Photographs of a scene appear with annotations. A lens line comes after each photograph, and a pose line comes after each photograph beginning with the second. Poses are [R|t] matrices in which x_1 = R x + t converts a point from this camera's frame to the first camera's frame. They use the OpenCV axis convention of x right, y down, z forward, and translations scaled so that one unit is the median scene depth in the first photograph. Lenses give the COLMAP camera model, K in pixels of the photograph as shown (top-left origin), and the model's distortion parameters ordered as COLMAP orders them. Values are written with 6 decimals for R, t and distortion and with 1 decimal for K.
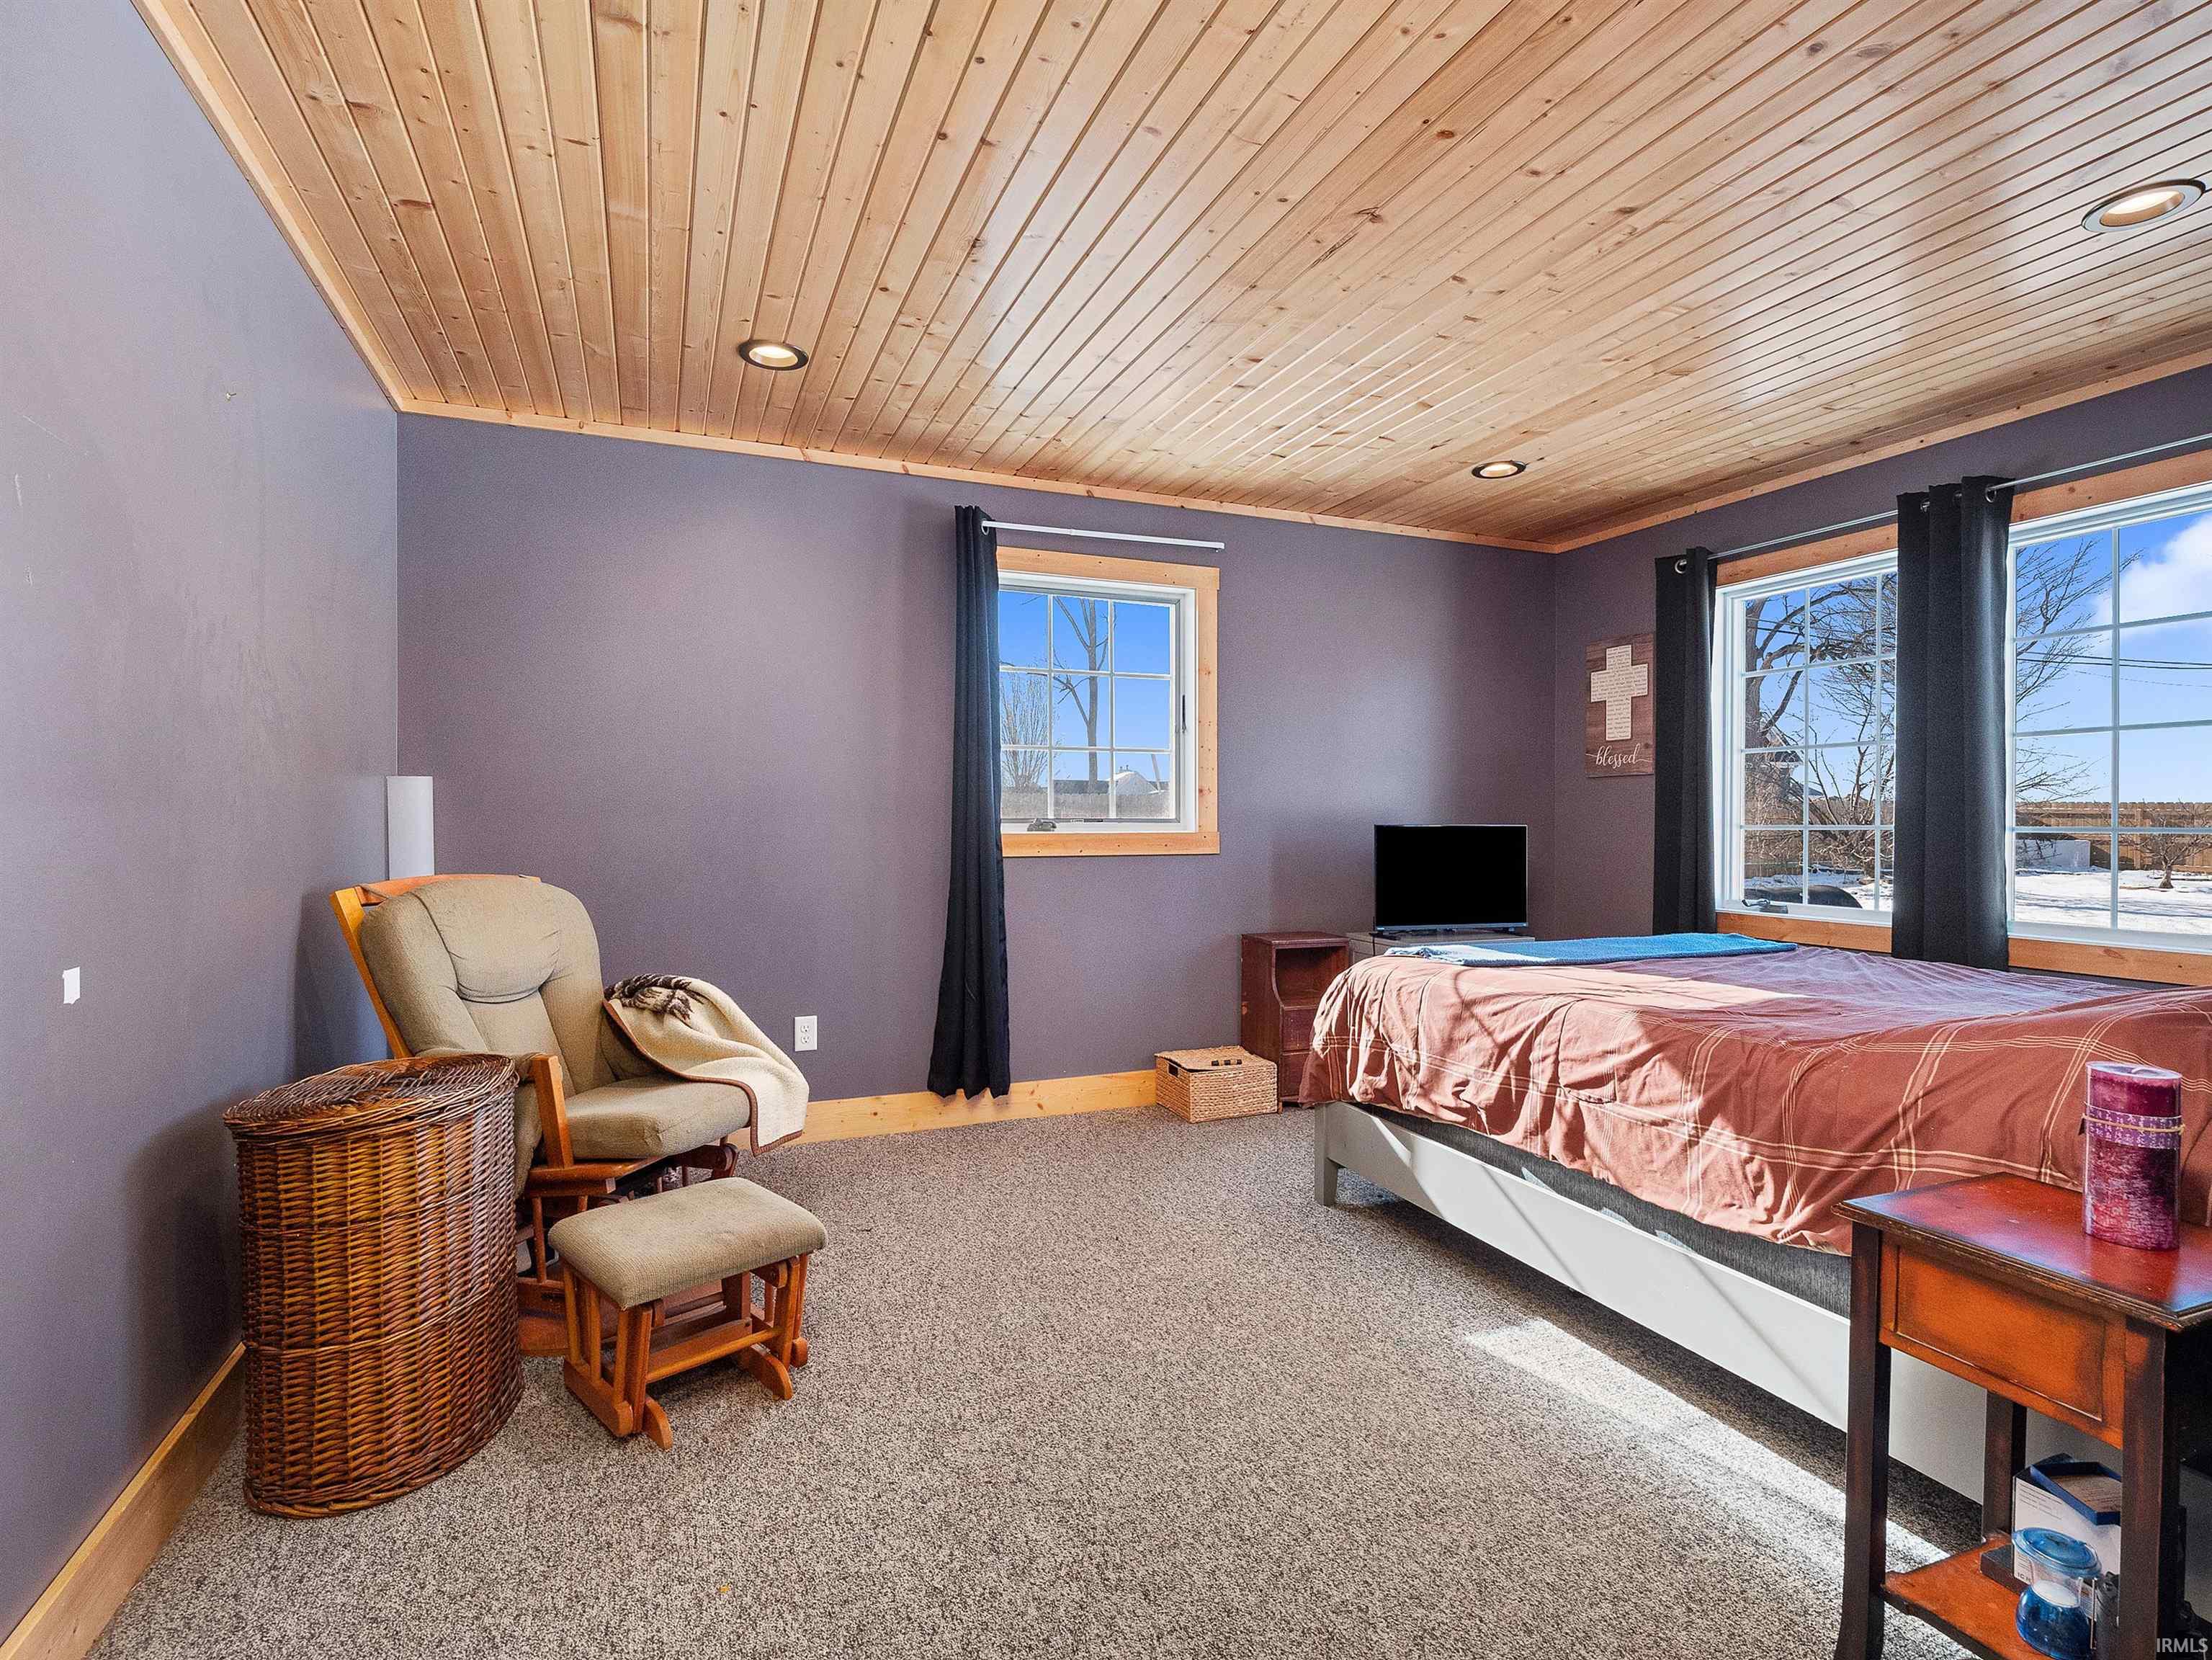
lens RADIAL K [[1083.4, 0, 1103.5], [0, 1083.4, 832.5], [0, 0, 1]] dist [-0.005168, -0.000603]
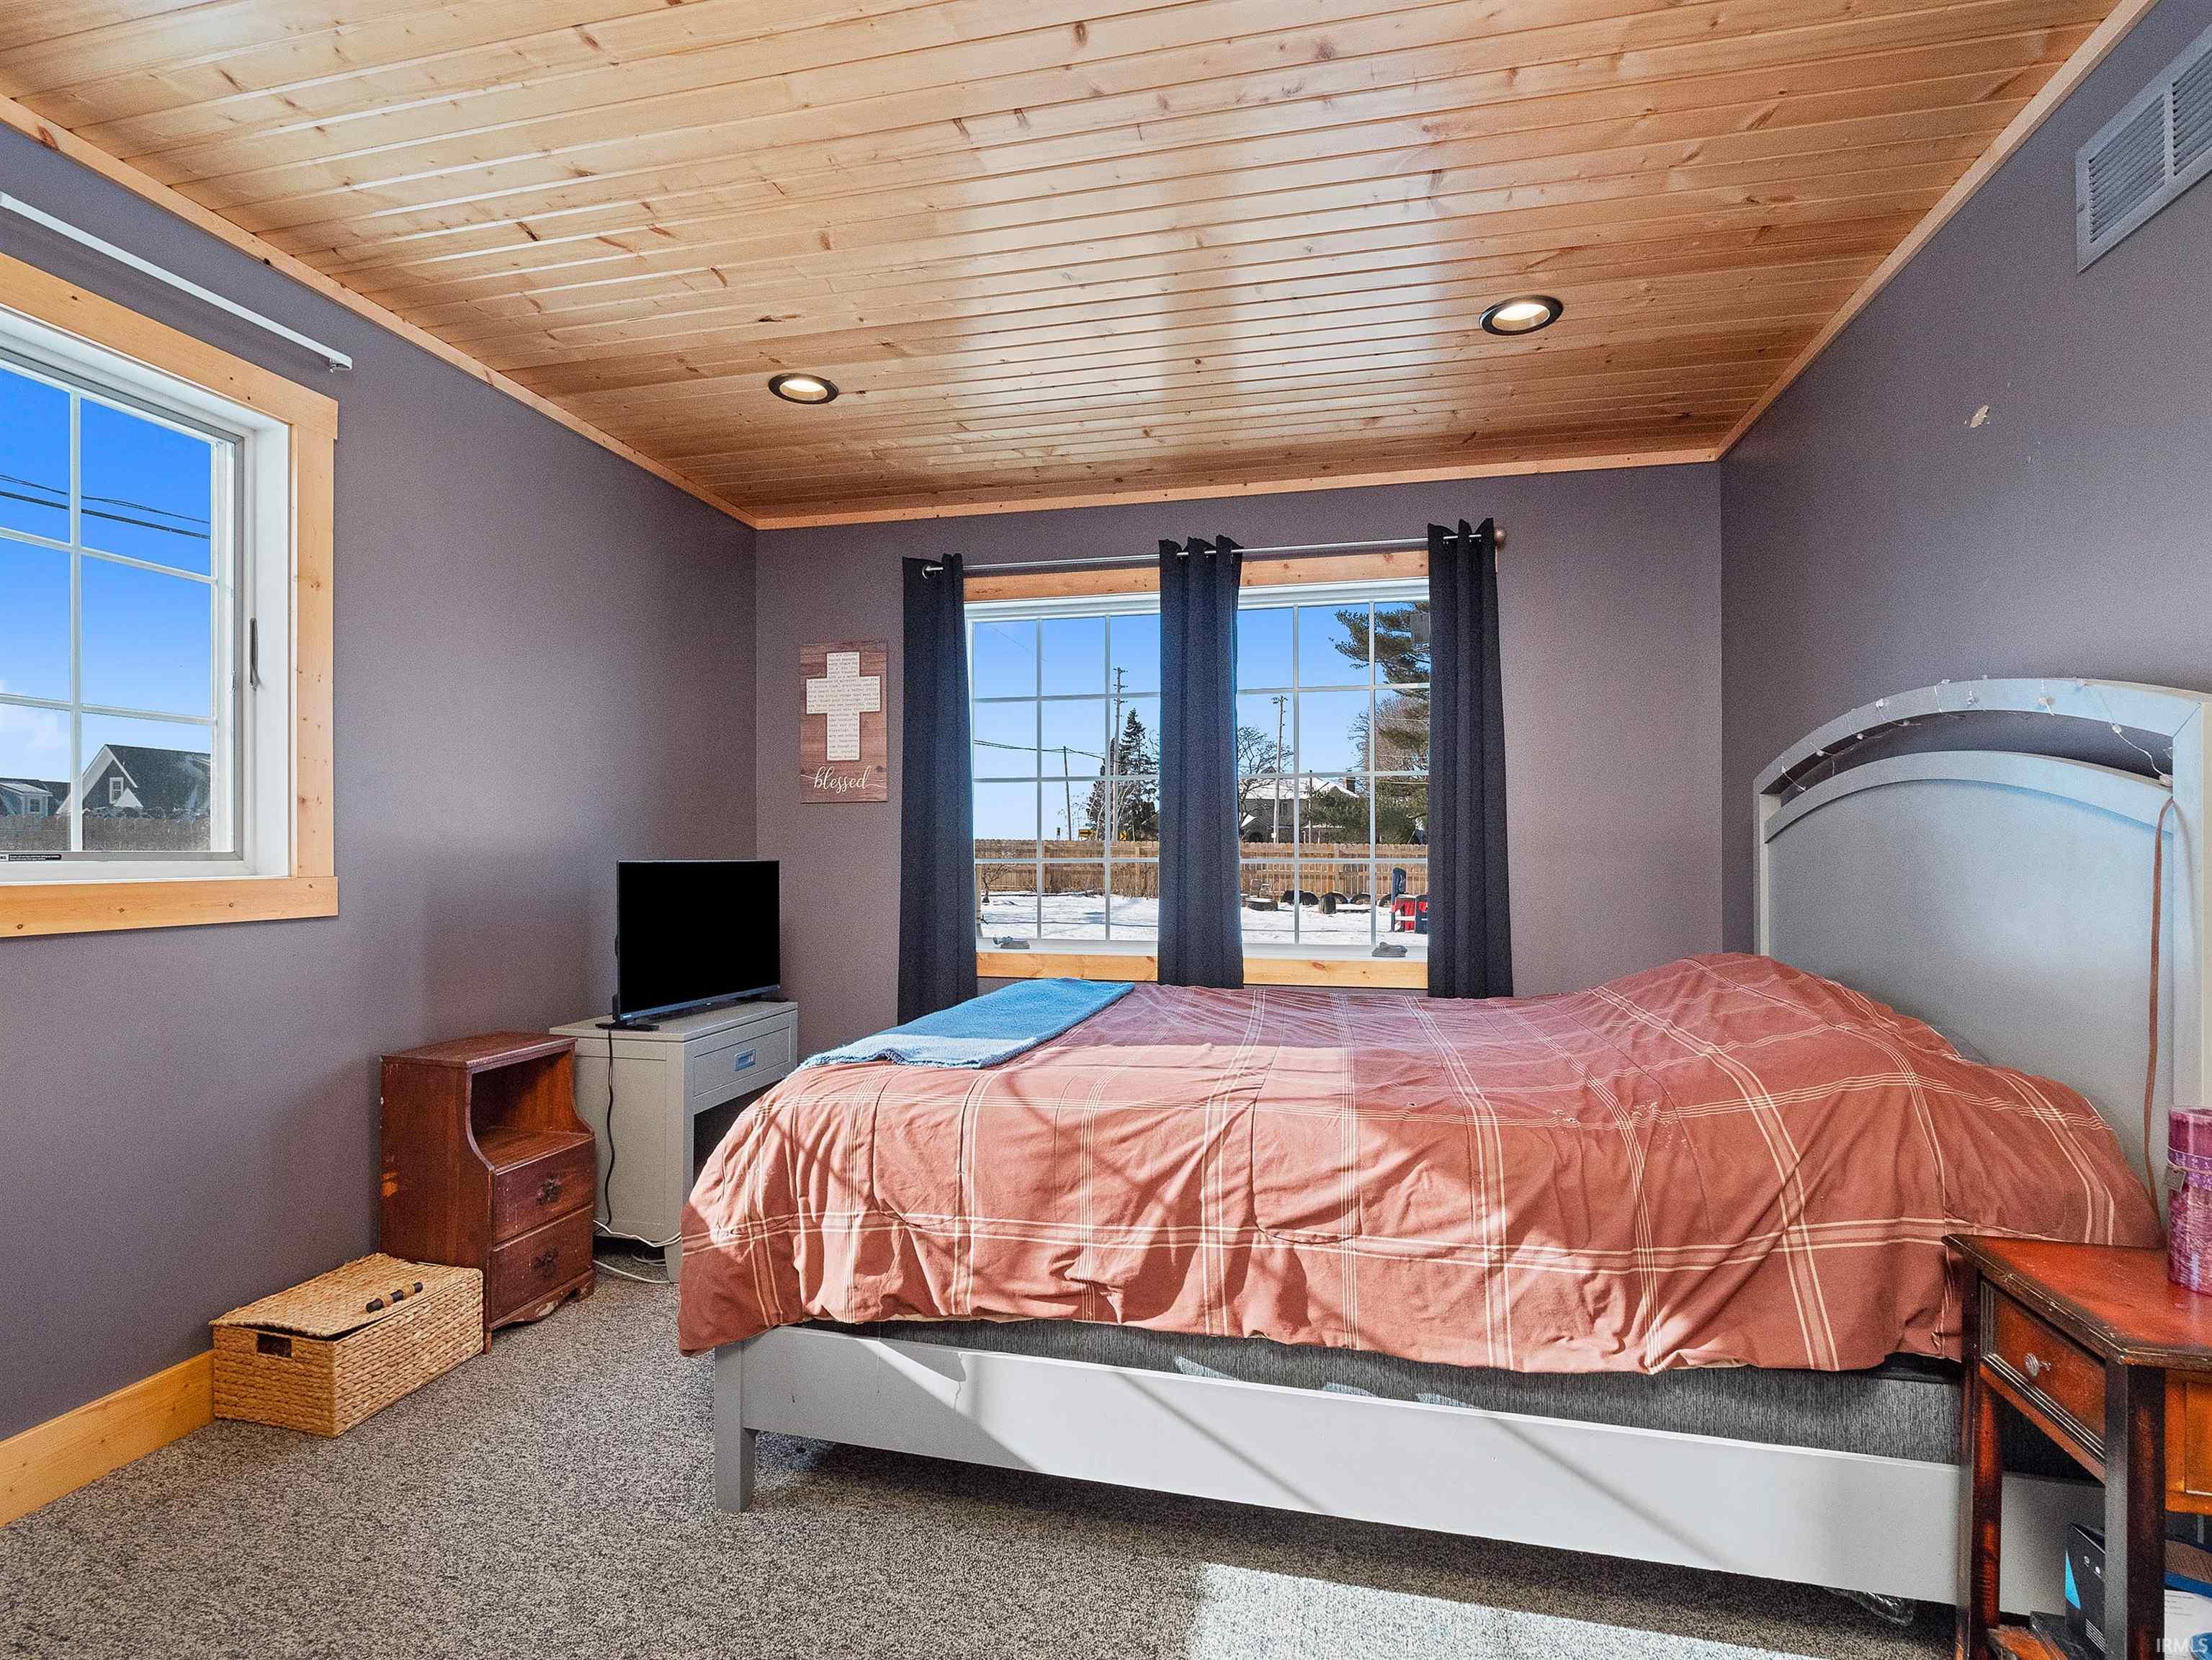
lens RADIAL K [[1083.4, 0, 1090.6], [0, 1083.4, 849.6], [0, 0, 1]] dist [-0.005168, -0.000603]
pose [[0.579252, 0.002163, 0.815145, -0.178423], [0.009876, 0.999904, -0.009671, -0.007015], [-0.815088, 0.013652, 0.579176, 0.544969]]
